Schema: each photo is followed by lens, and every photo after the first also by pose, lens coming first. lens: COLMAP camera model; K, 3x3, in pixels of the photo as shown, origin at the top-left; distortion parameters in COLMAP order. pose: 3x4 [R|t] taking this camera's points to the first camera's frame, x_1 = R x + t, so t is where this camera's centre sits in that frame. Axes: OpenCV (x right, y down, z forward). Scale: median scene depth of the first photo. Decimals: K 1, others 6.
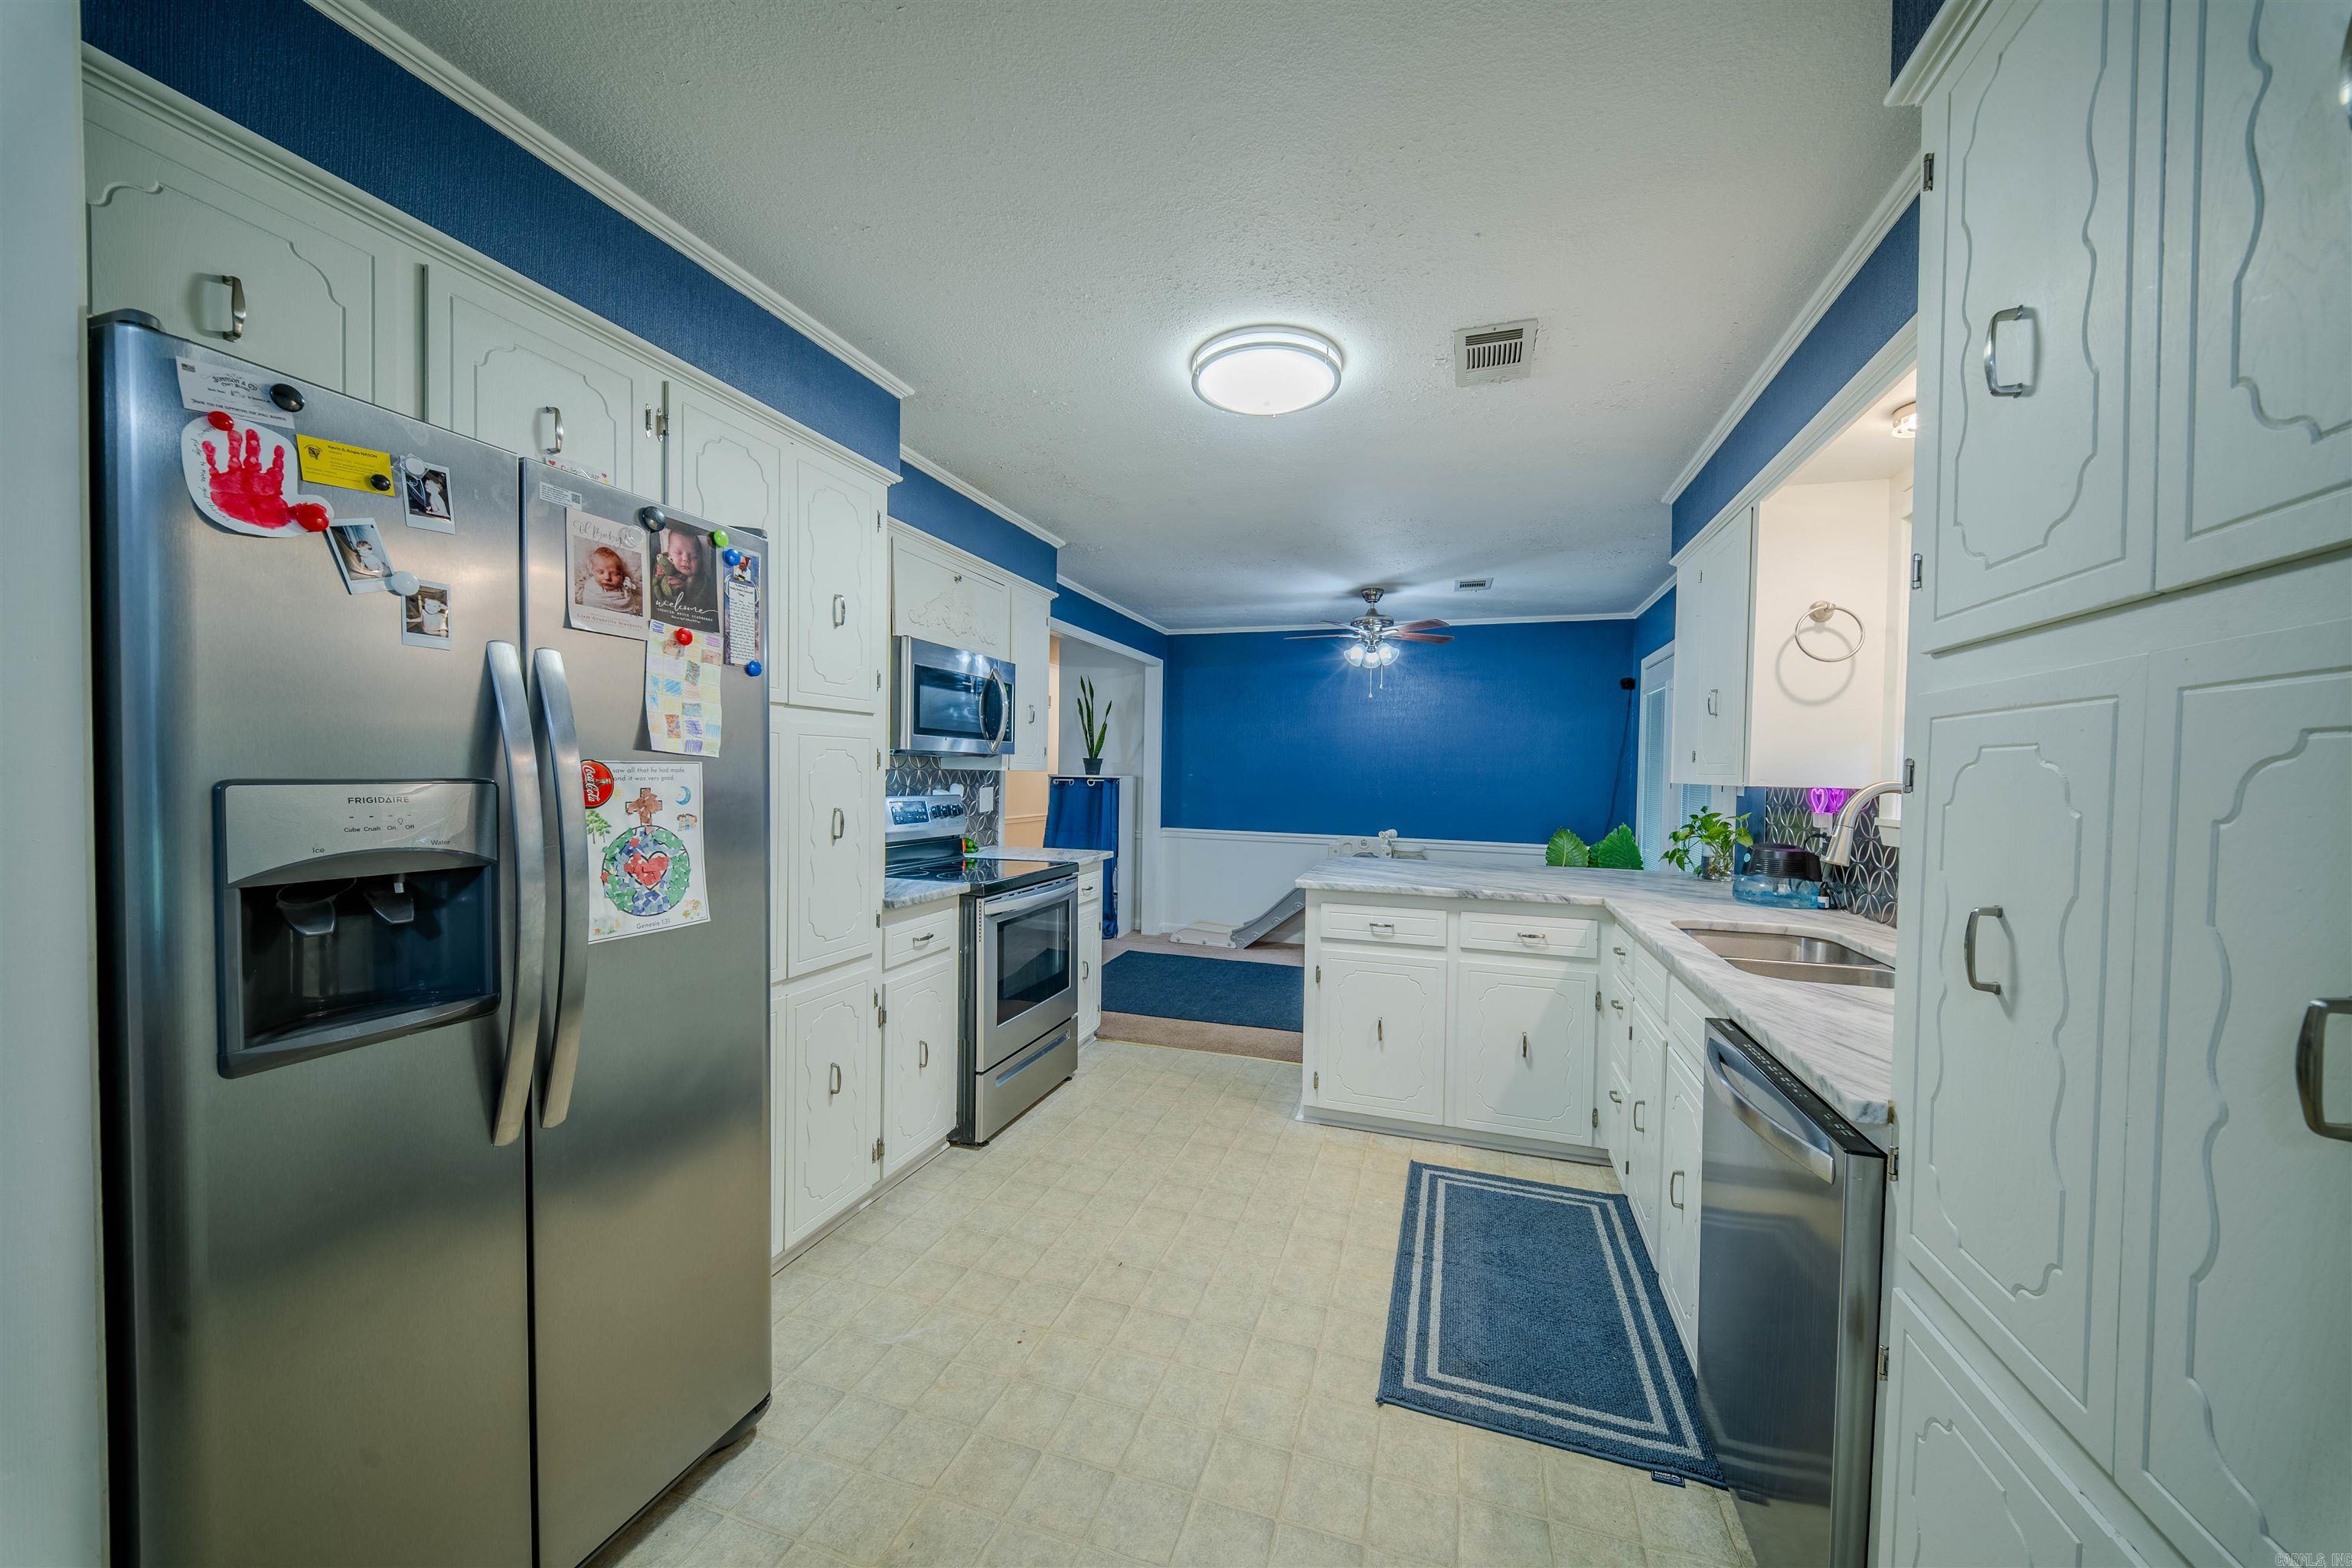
lens RADIAL K [[829.9, 0, 1176.0], [0, 829.9, 784.0], [0, 0, 1]] dist [0.000314, -0.000051]
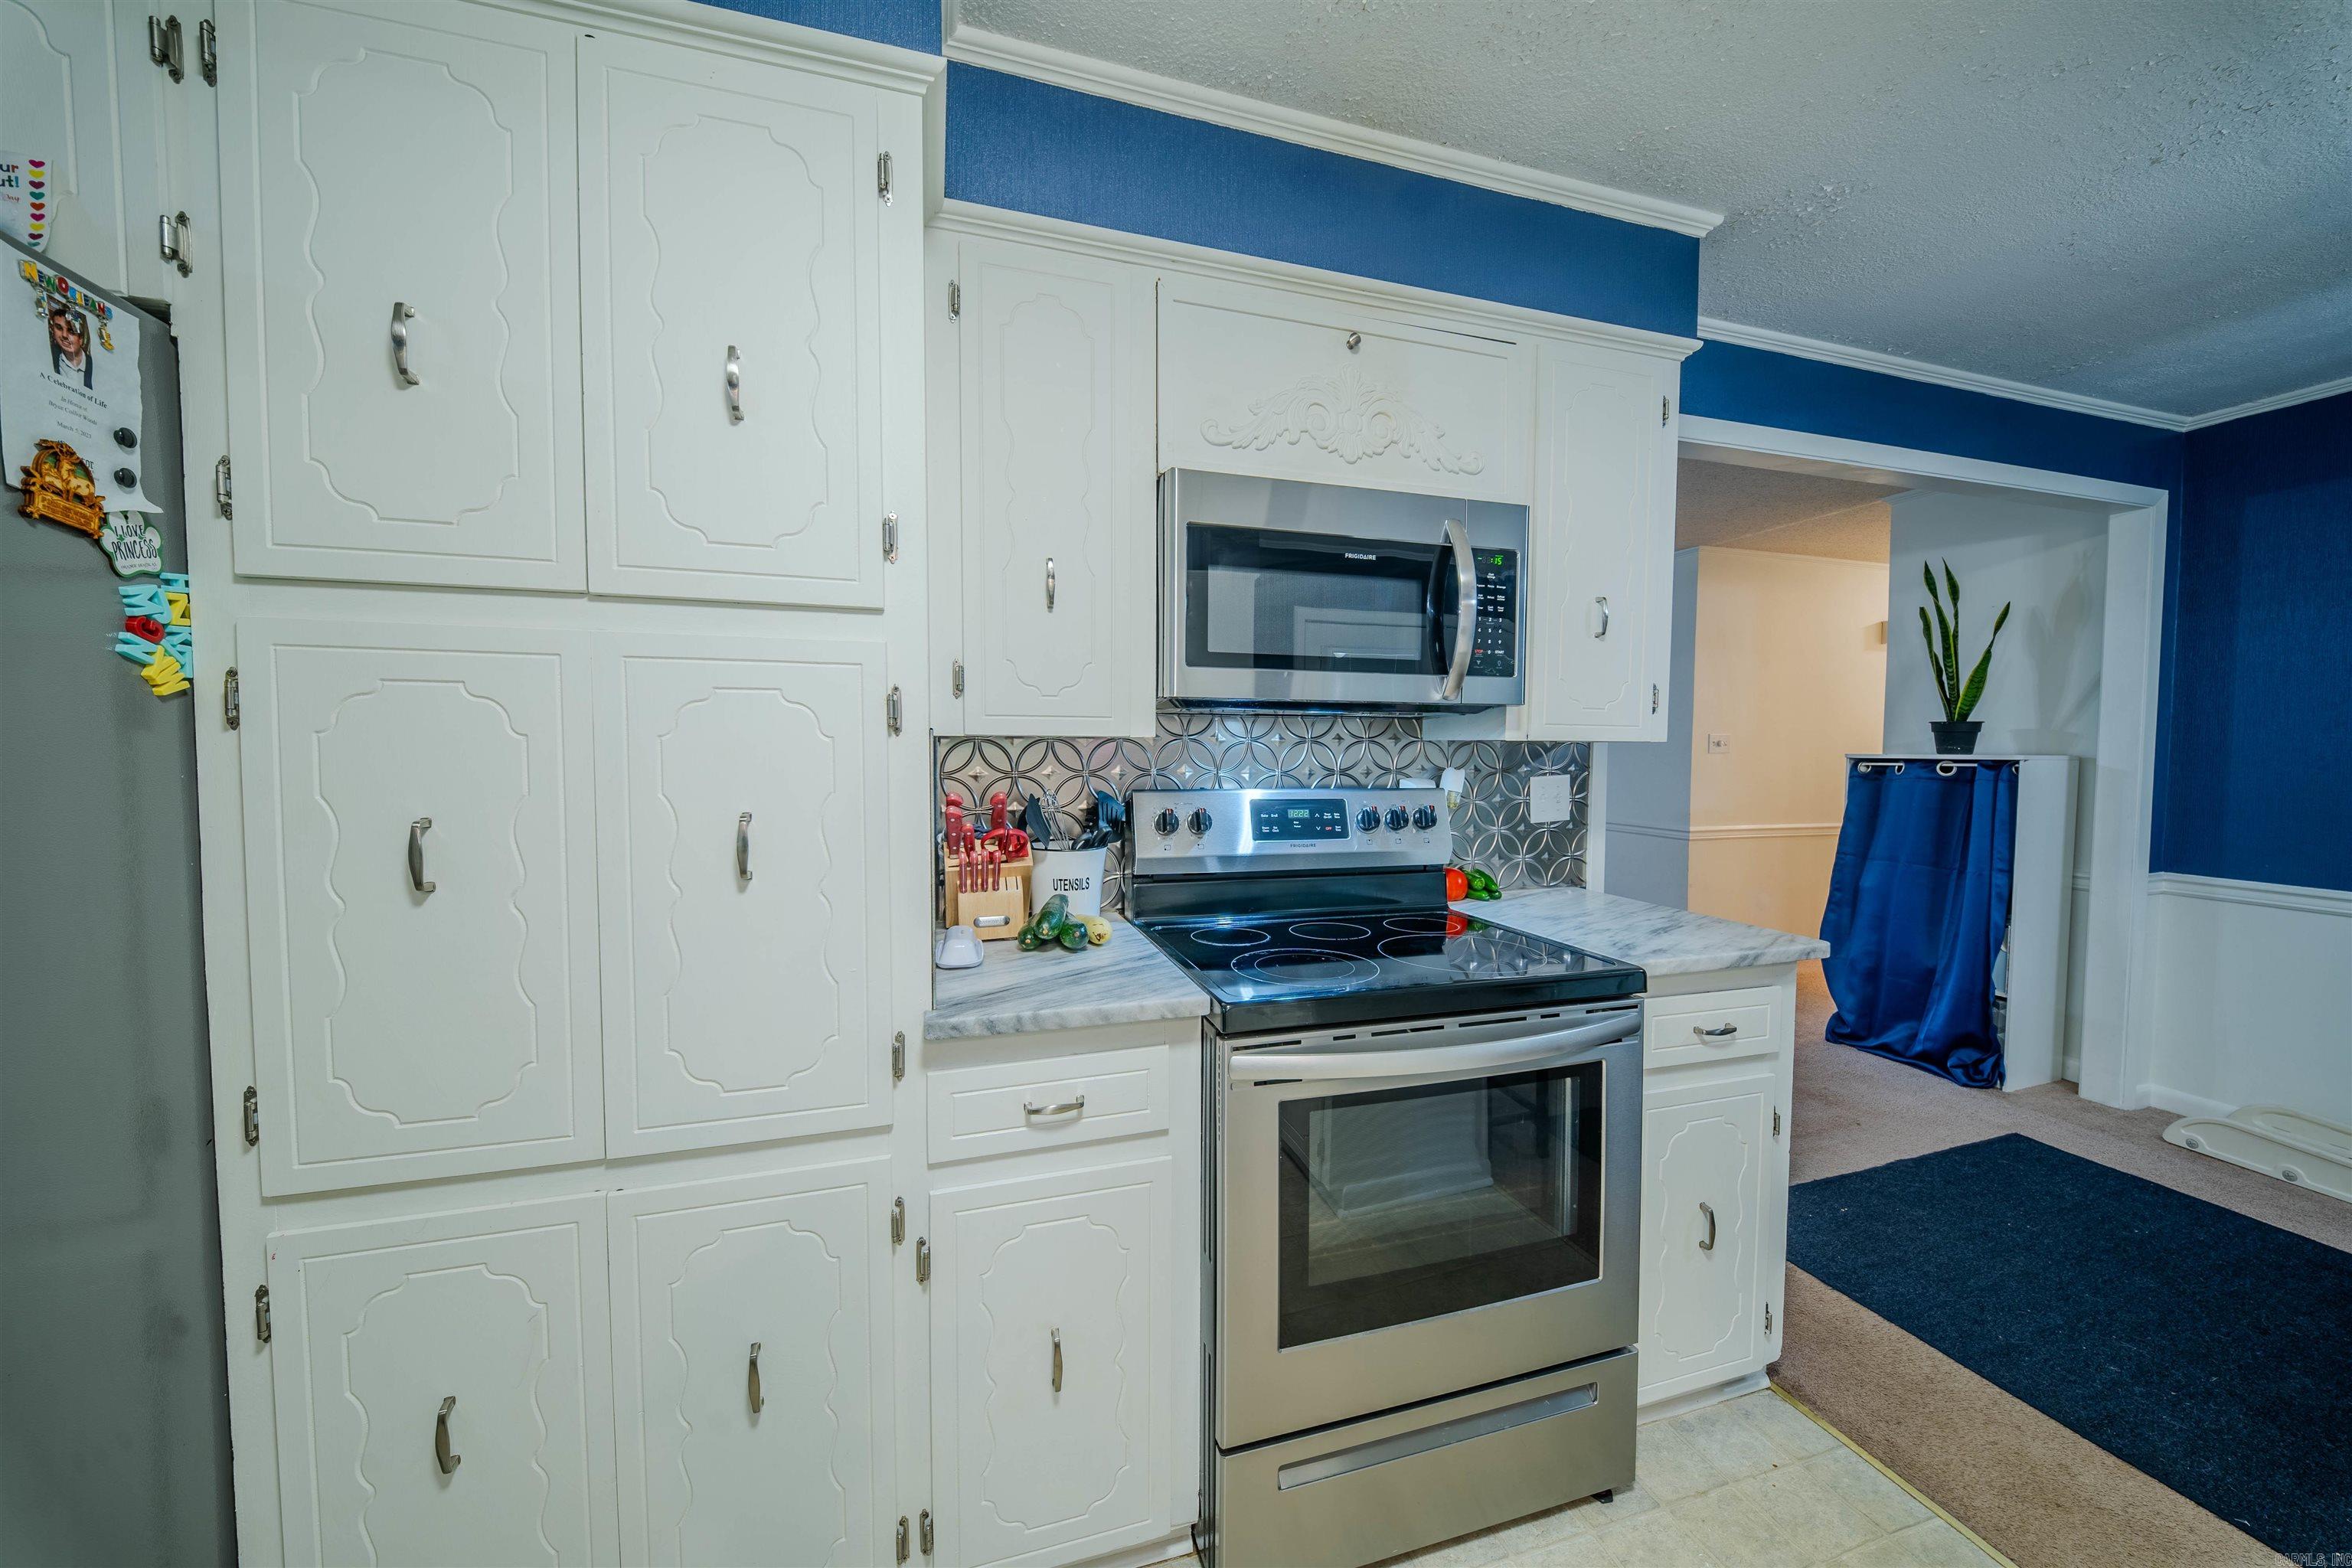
lens RADIAL K [[846.5, 0, 1176.0], [0, 846.5, 784.0], [0, 0, 1]] dist [0.000914, -0.000087]
pose [[0.588182, 0.024247, -0.808365, 0.048941], [-0.009163, 0.999686, 0.023318, -0.000429], [0.808676, -0.006309, 0.588220, 0.379849]]
